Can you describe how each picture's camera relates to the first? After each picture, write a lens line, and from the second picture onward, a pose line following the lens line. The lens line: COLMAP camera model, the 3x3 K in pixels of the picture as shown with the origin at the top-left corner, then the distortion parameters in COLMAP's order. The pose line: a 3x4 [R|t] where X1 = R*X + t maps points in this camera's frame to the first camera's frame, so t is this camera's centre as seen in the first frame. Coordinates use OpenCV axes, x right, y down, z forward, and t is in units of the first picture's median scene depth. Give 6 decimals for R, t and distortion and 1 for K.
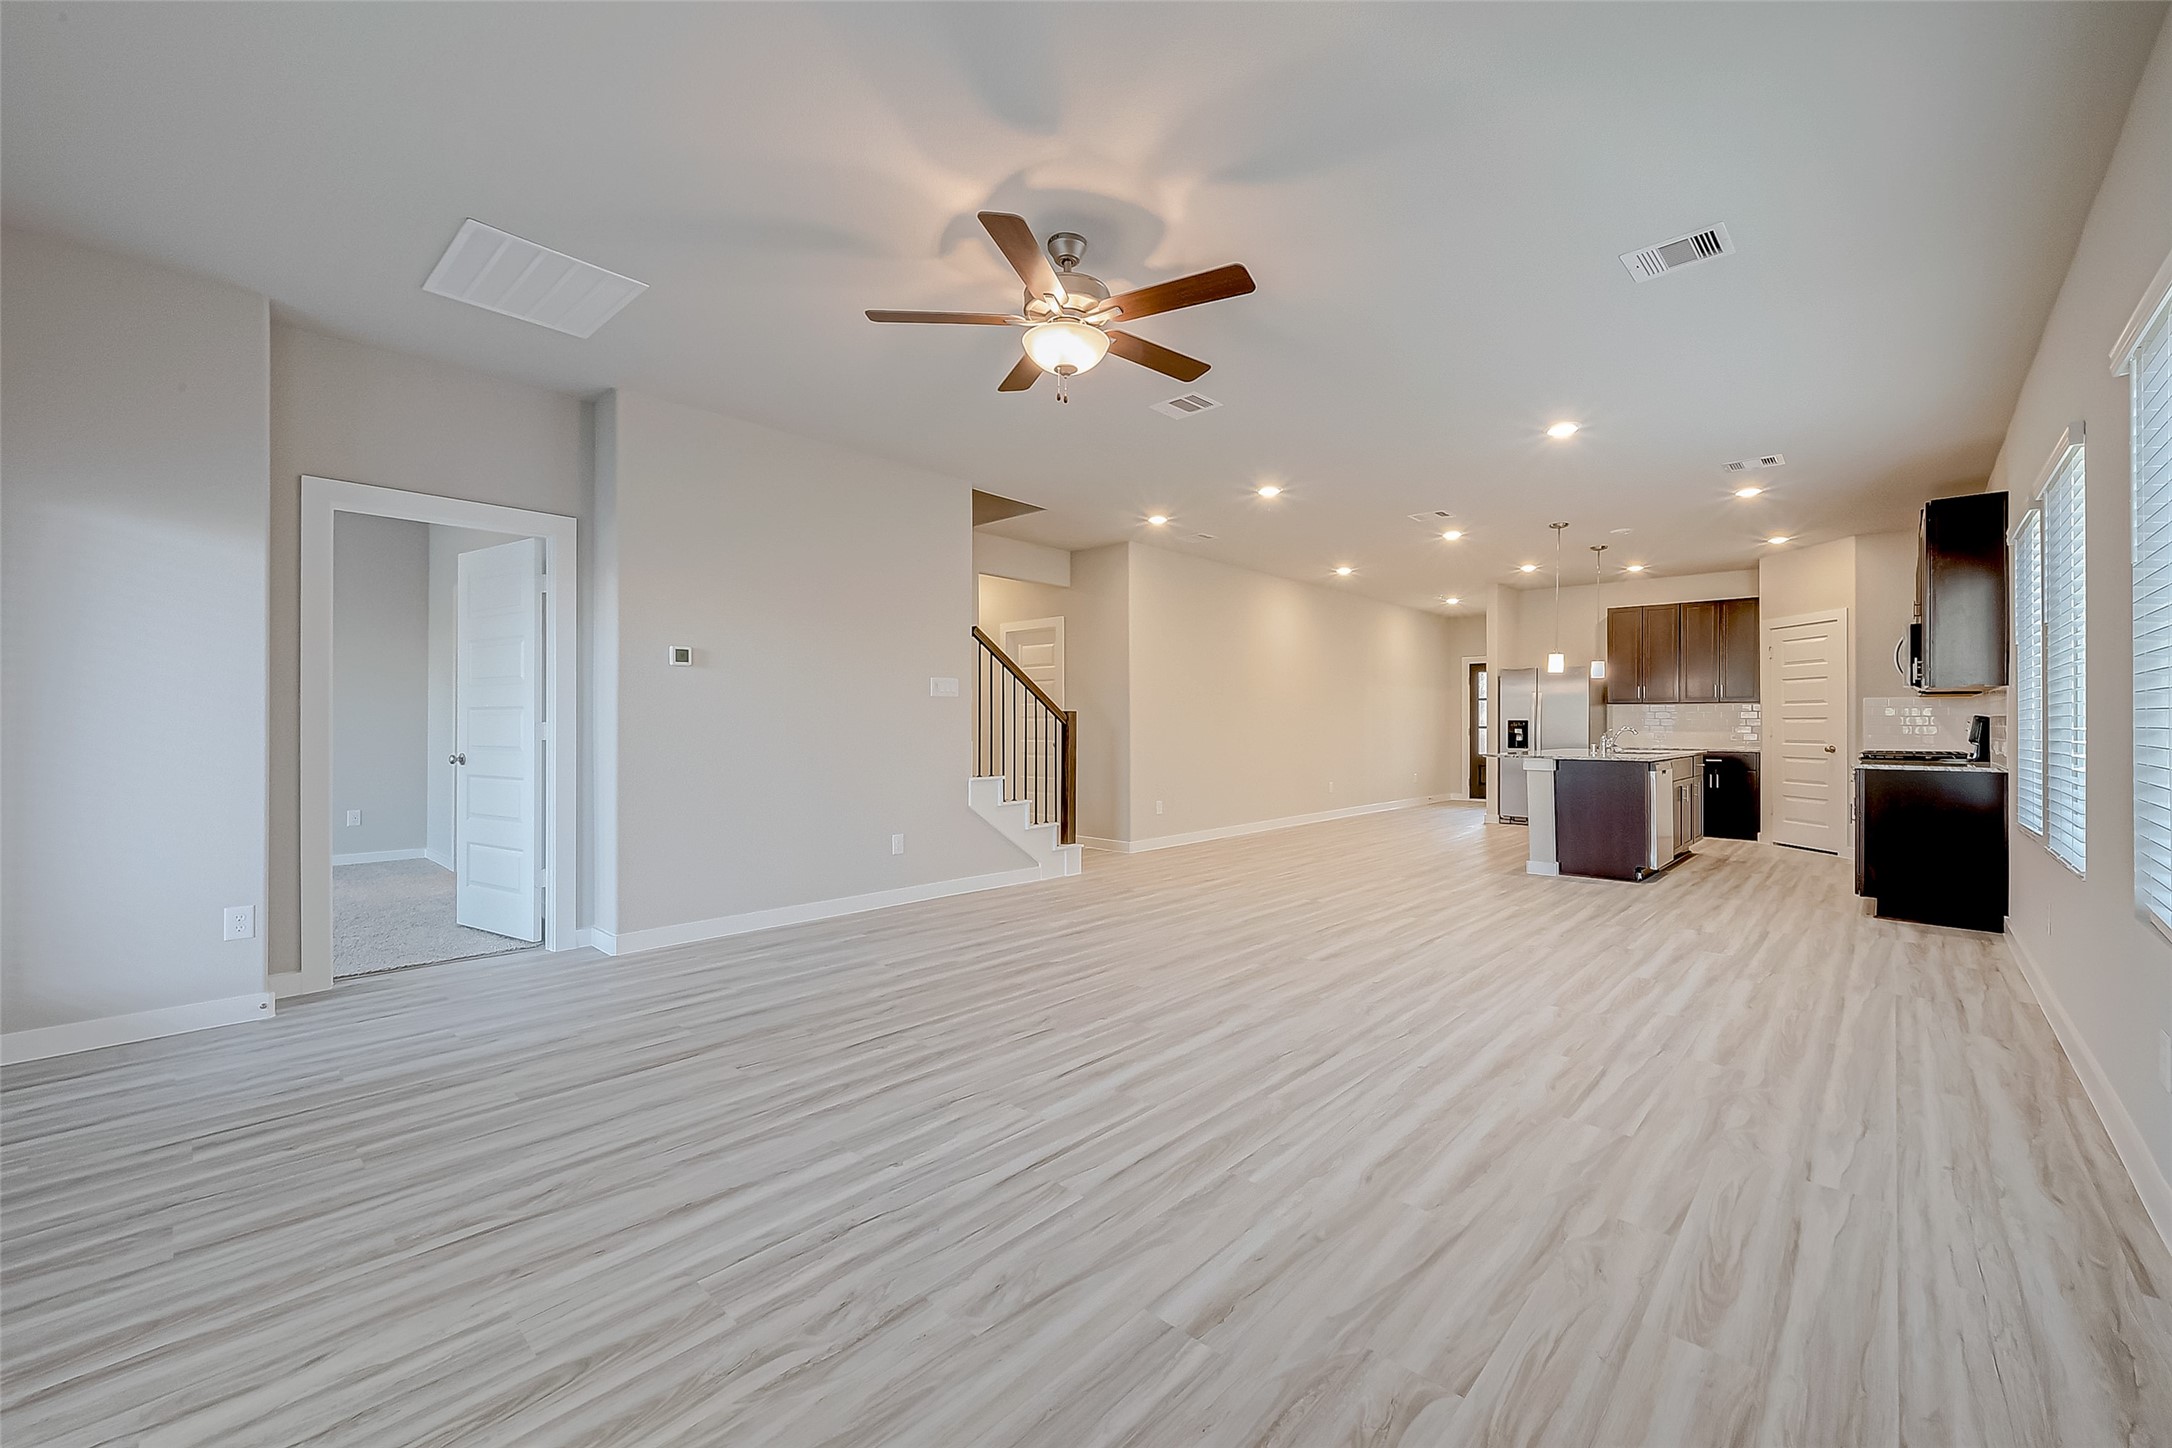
lens RADIAL K [[871.0, 0, 1095.3], [0, 871.0, 728.2], [0, 0, 1]] dist [-0.001622, 0.000228]
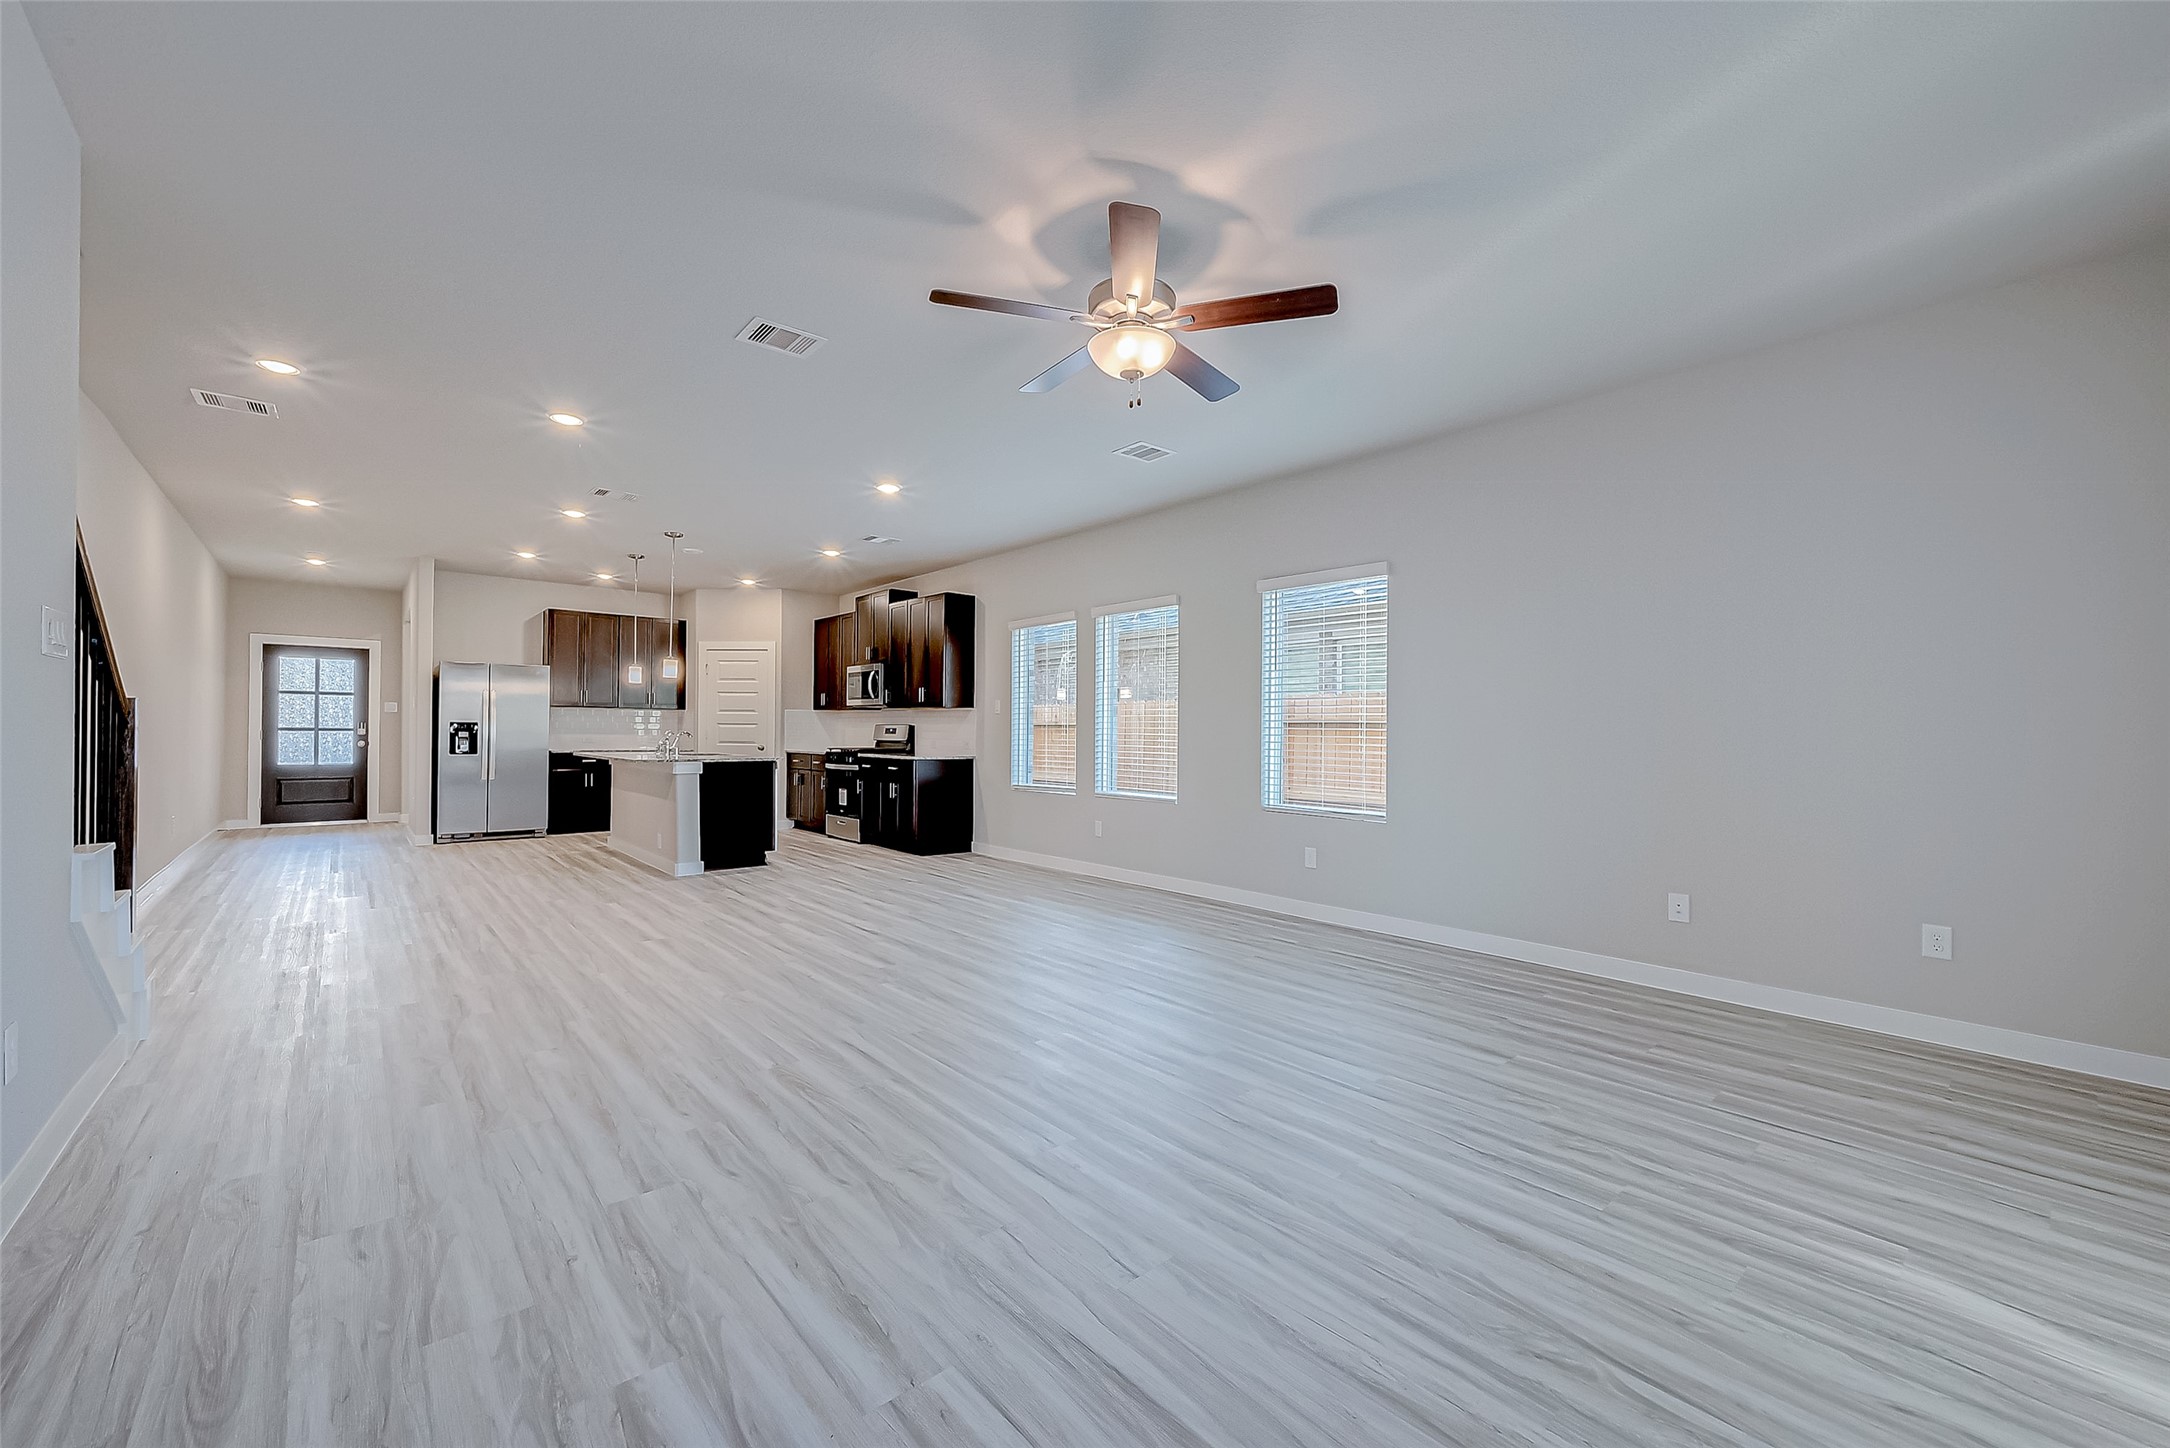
lens RADIAL K [[870.2, 0, 1094.3], [0, 870.2, 728.2], [0, 0, 1]] dist [-0.001622, 0.000228]
pose [[0.092297, 0.003262, 0.995726, -1.204707], [-0.002594, 0.999992, -0.003035, -0.007358], [-0.995728, -0.002302, 0.092305, 1.121273]]
